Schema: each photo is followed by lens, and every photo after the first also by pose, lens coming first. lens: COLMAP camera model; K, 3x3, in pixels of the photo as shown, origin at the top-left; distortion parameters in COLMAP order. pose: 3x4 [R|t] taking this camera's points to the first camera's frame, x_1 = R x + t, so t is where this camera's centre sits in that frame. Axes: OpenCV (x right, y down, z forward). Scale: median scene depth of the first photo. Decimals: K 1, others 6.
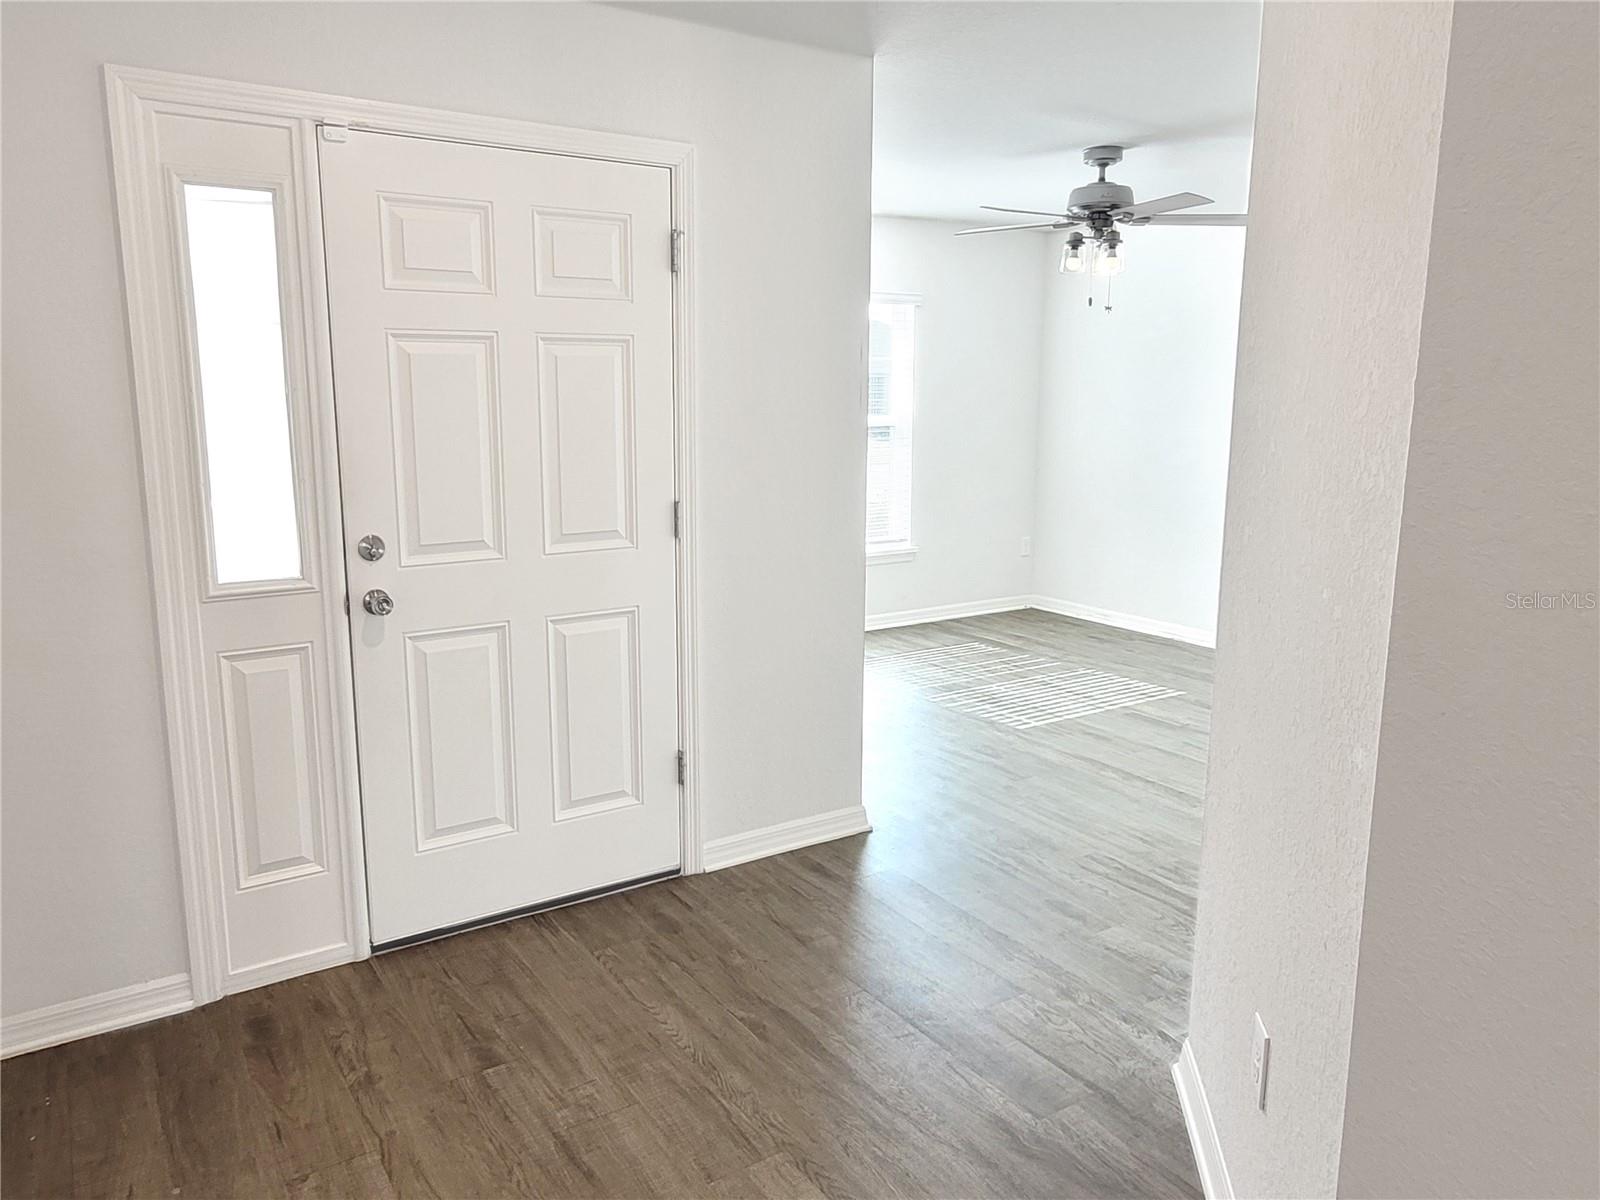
lens RADIAL K [[1137.2, 0, 800.0], [0, 1137.2, 584.5], [0, 0, 1]] dist [-0.001159, -0.000701]
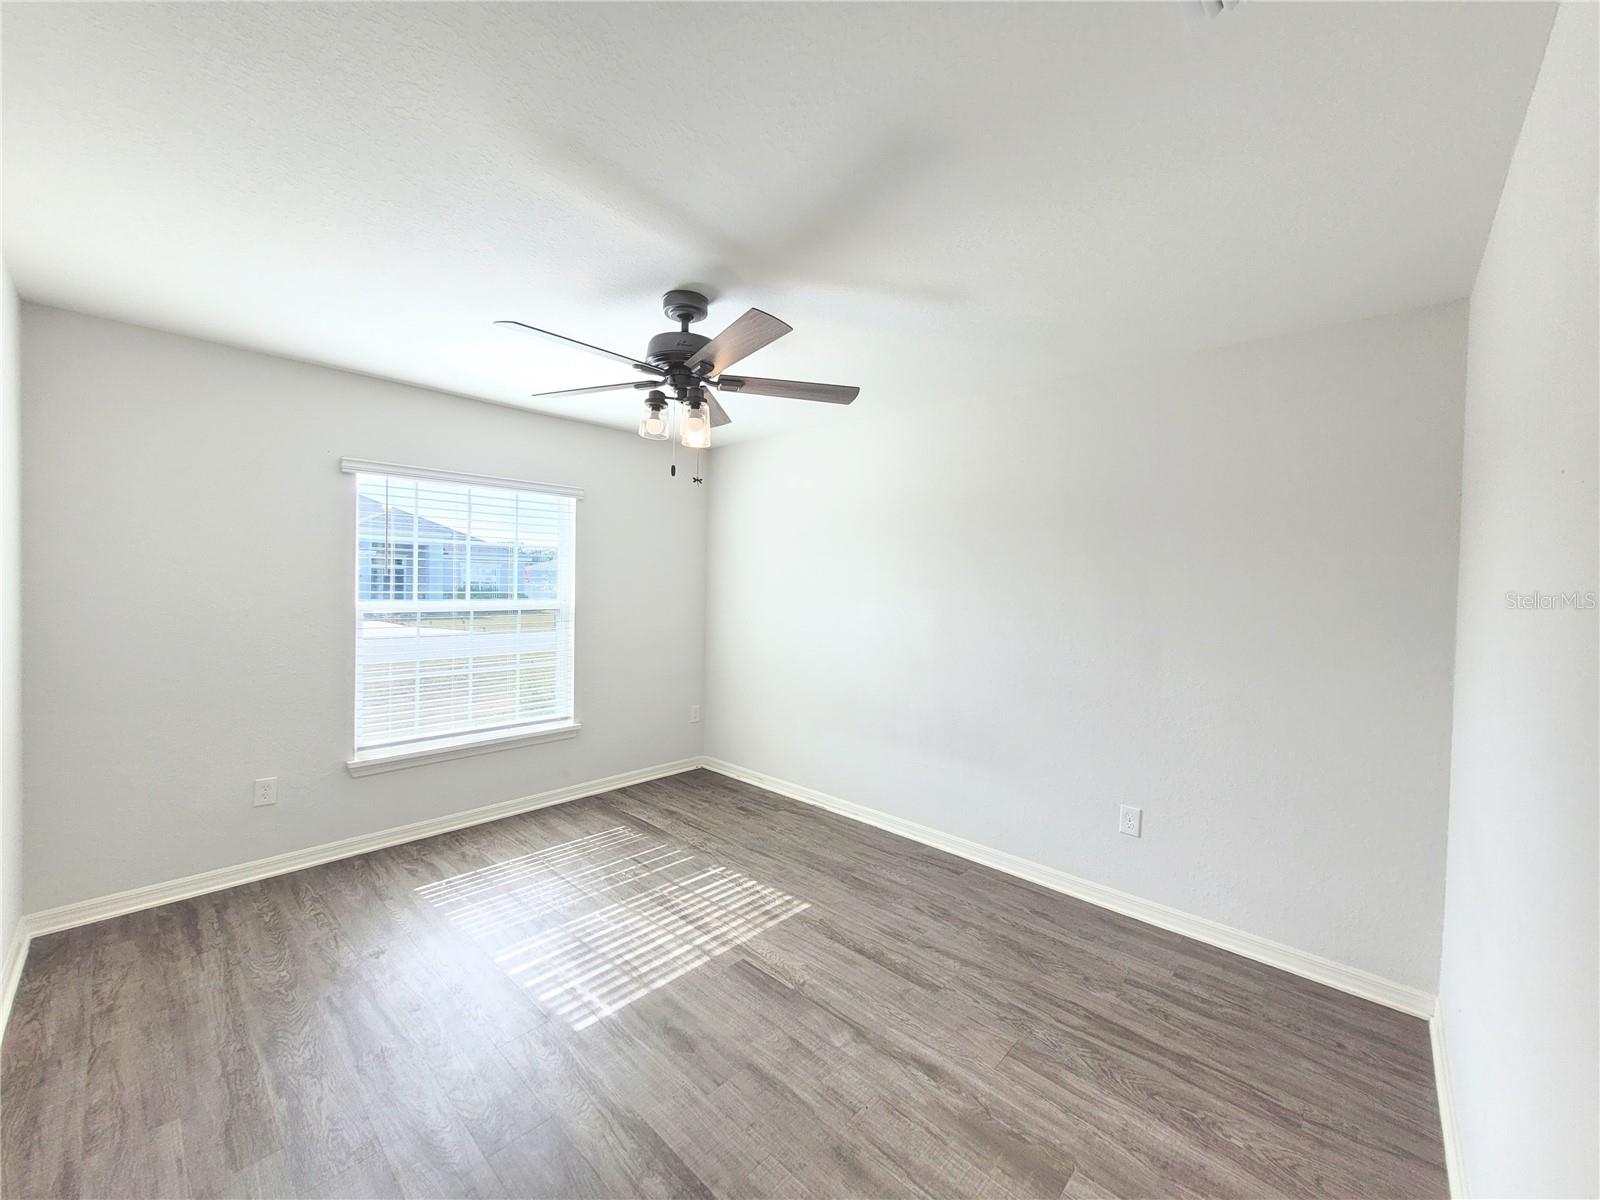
lens RADIAL K [[634.3, 0, 804.1], [0, 634.3, 596.6], [0, 0, 1]] dist [-0.000017, 0.000008]
pose [[0.970935, 0.012450, 0.239020, 0.218141], [0.022871, 0.989250, -0.144434, -0.080739], [-0.238249, 0.145703, 0.960213, 0.498631]]
